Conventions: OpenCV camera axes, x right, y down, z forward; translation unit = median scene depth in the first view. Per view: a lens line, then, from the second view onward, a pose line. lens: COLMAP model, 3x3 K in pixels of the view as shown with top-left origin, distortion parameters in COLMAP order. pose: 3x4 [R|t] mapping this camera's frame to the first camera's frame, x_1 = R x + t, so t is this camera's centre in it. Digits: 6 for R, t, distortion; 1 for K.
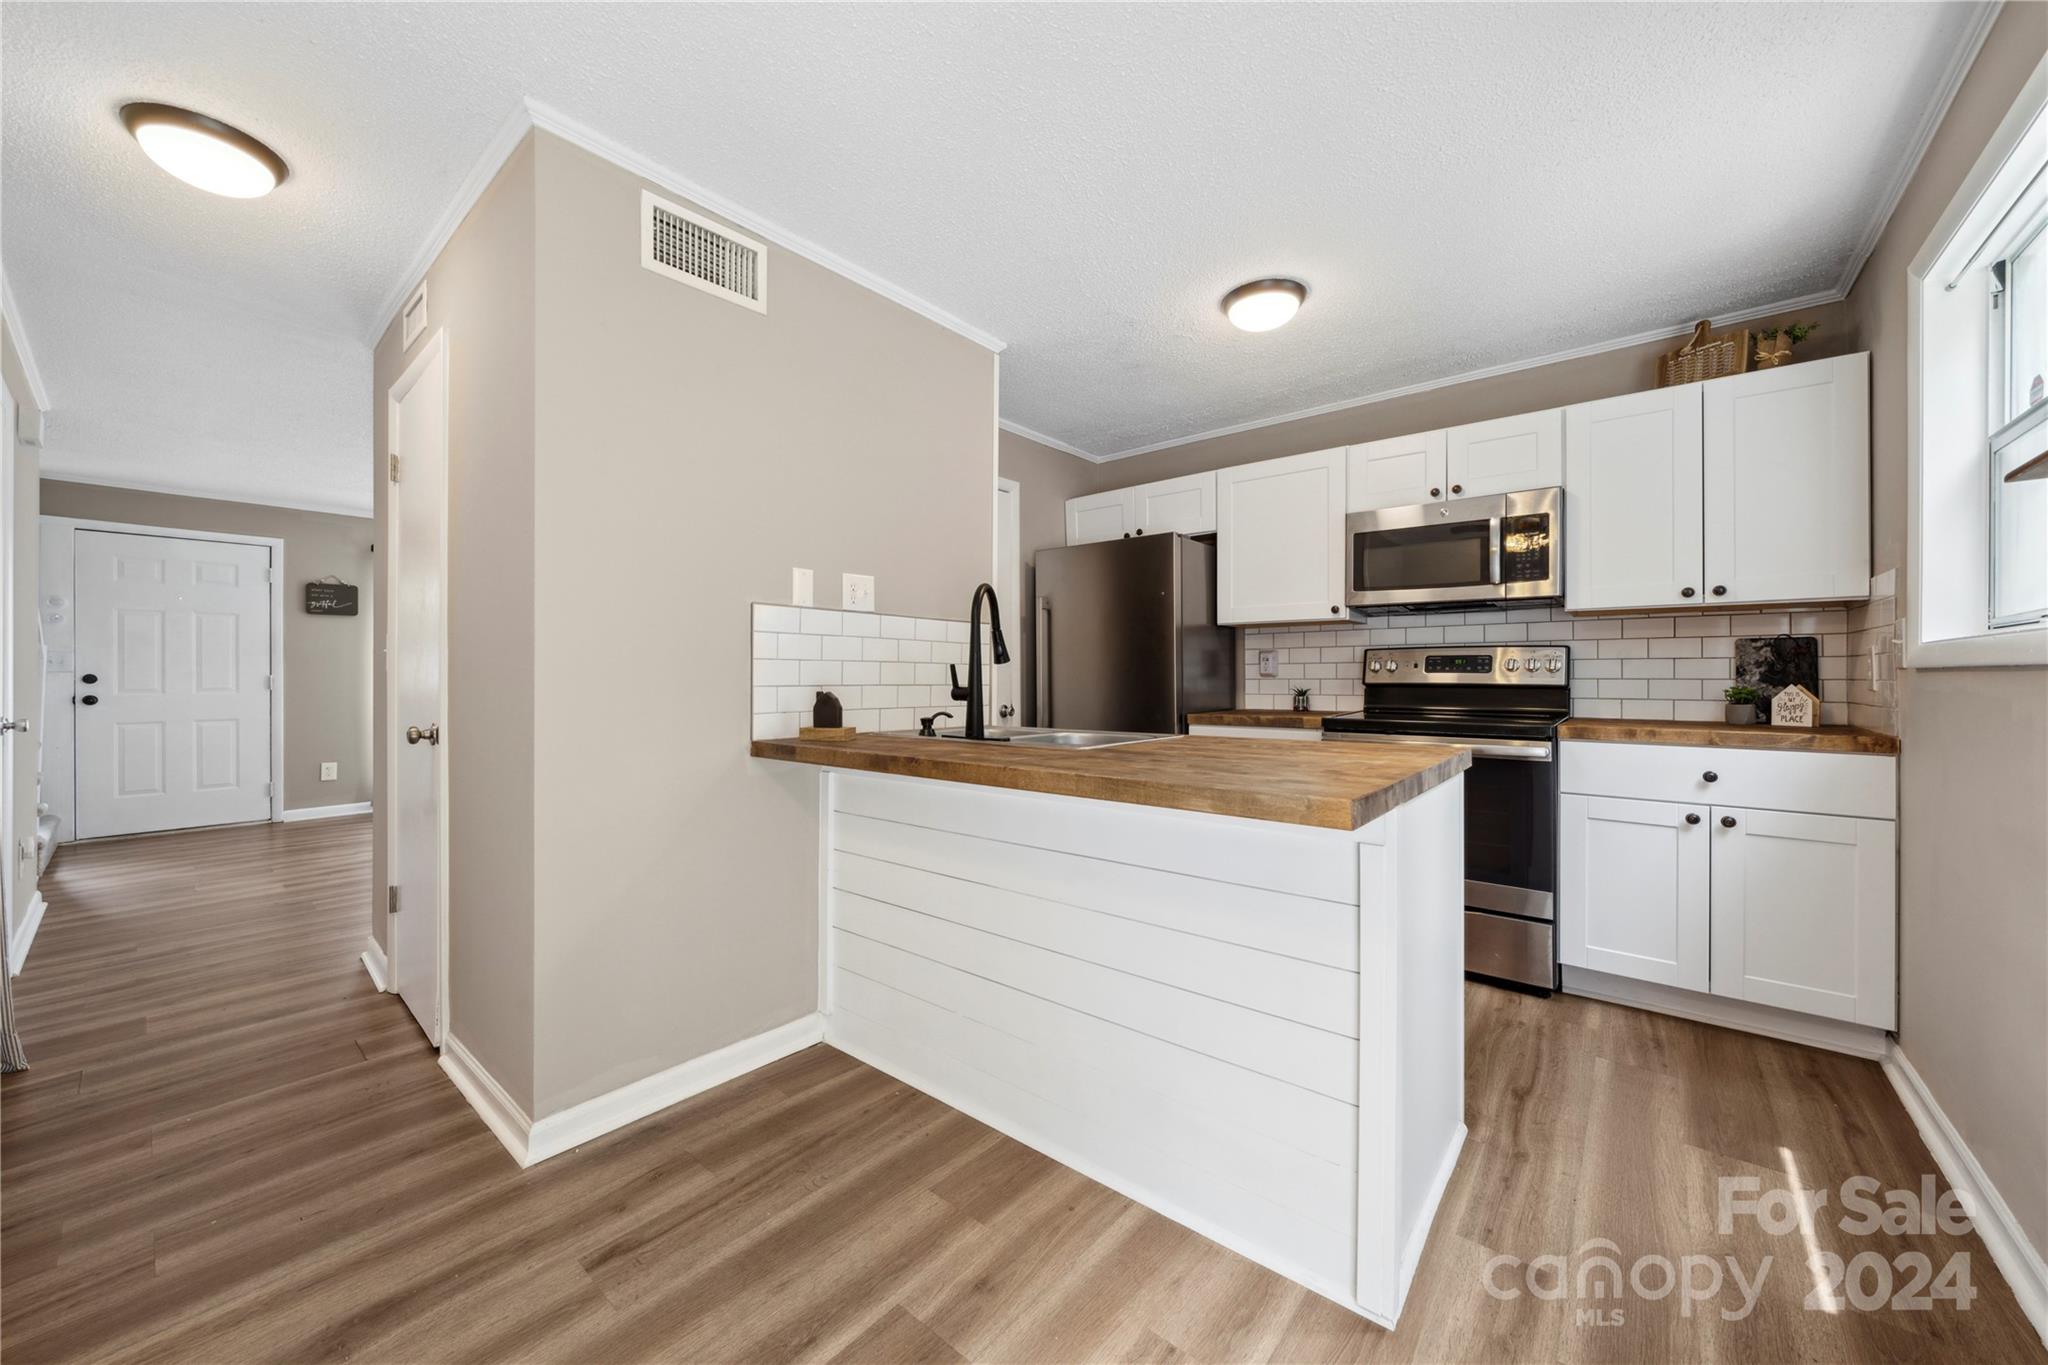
lens RADIAL K [[750.4, 0, 1020.0], [0, 750.4, 668.7], [0, 0, 1]] dist [-0.001424, -0.000073]
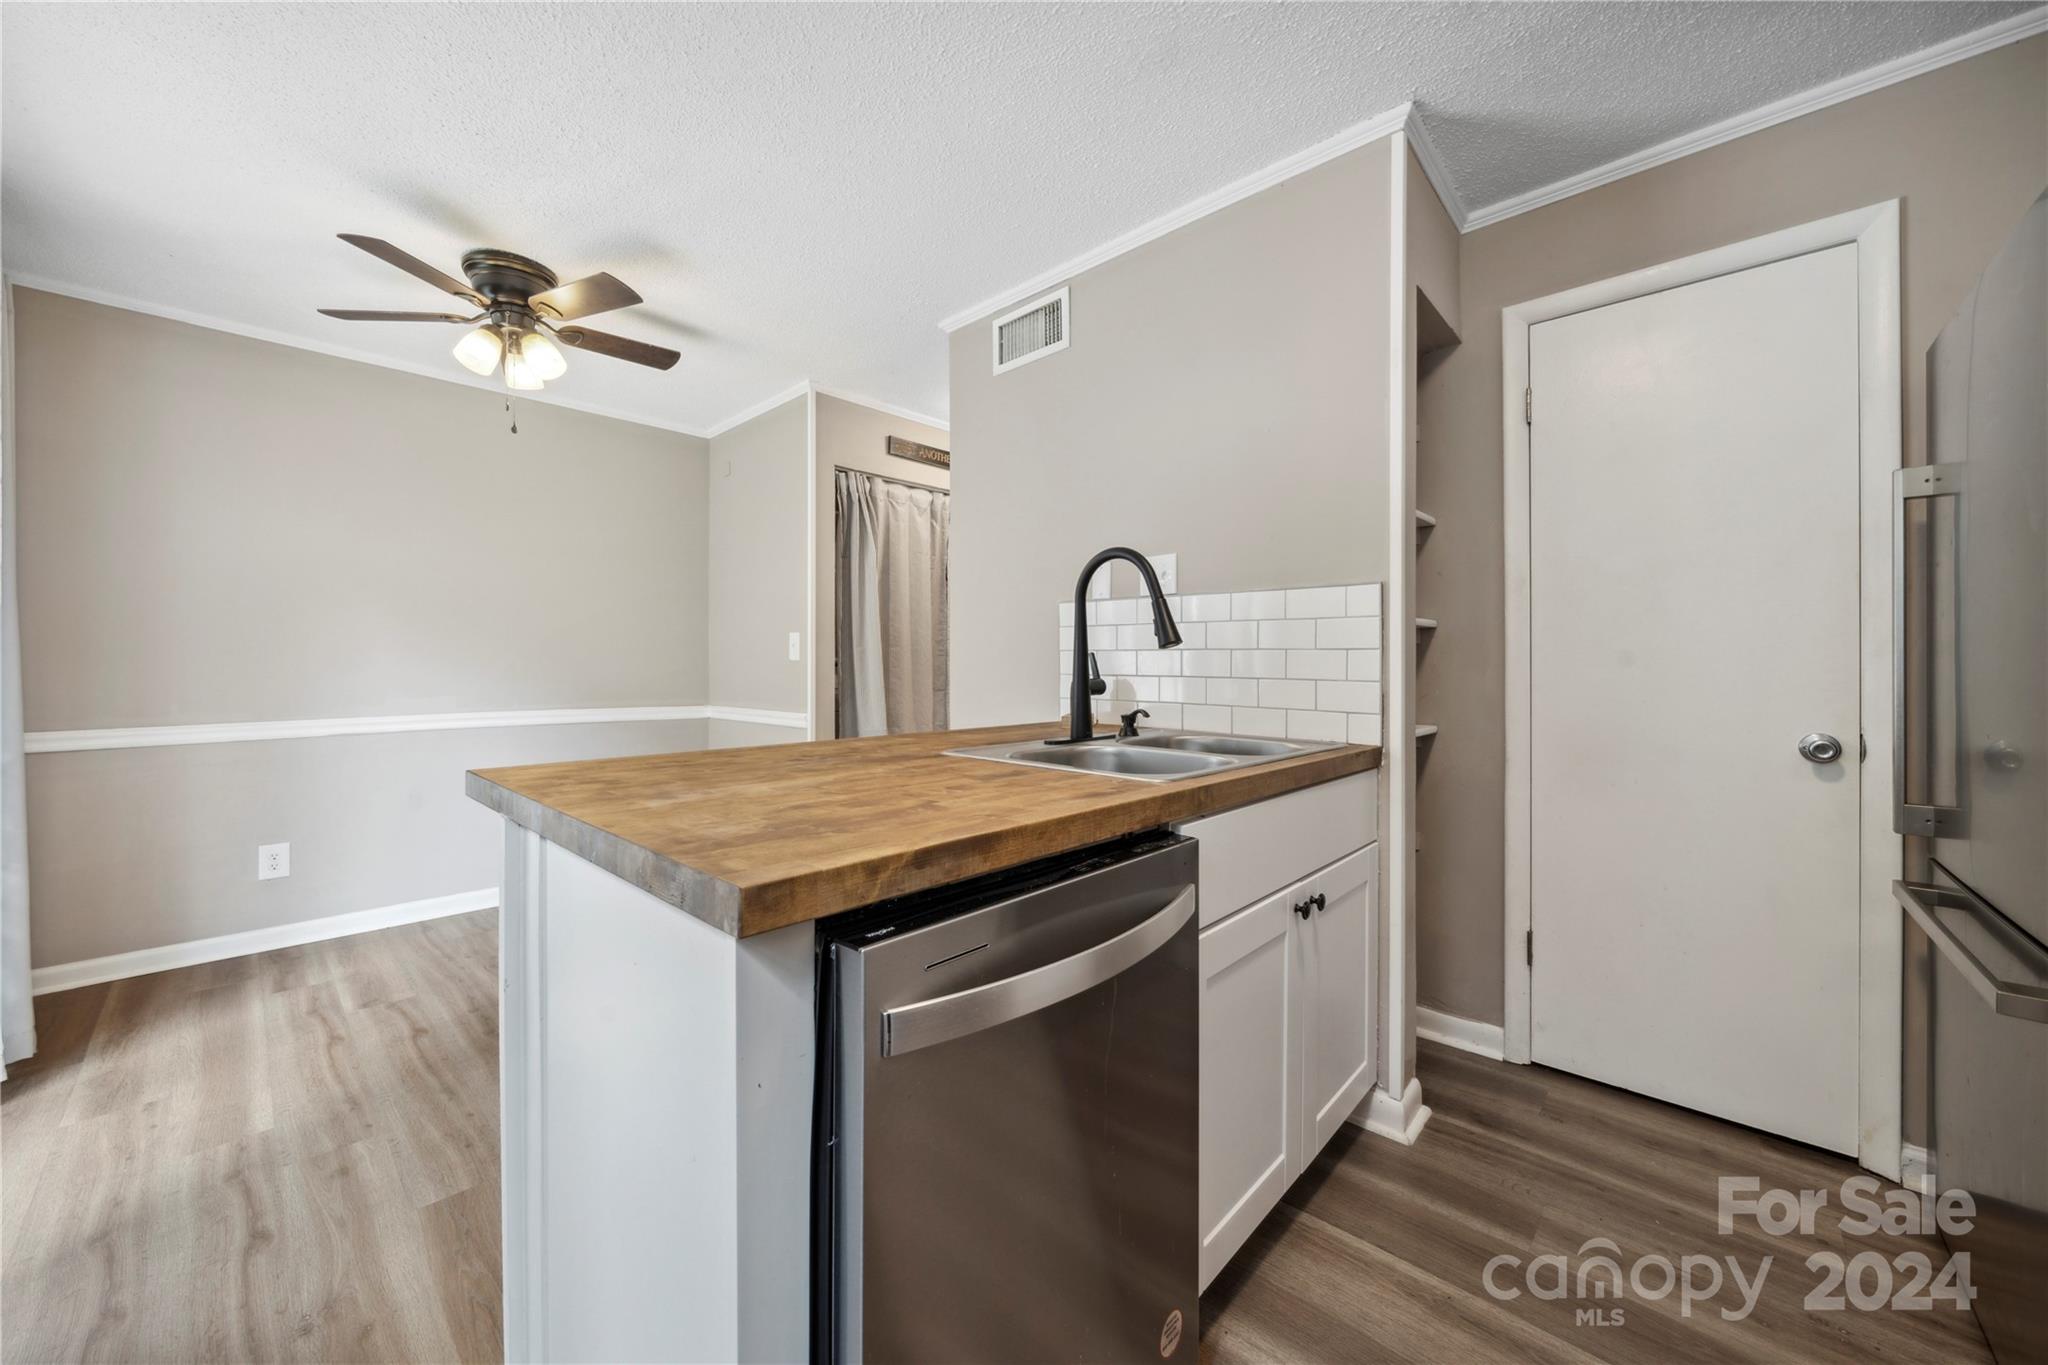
lens RADIAL K [[750.4, 0, 1020.0], [0, 750.4, 668.7], [0, 0, 1]] dist [-0.001424, -0.000073]
pose [[-0.053638, 0.005583, -0.998545, 0.657353], [0.004004, 0.999978, 0.005376, 0.006946], [0.998552, -0.003710, -0.053659, 0.809980]]
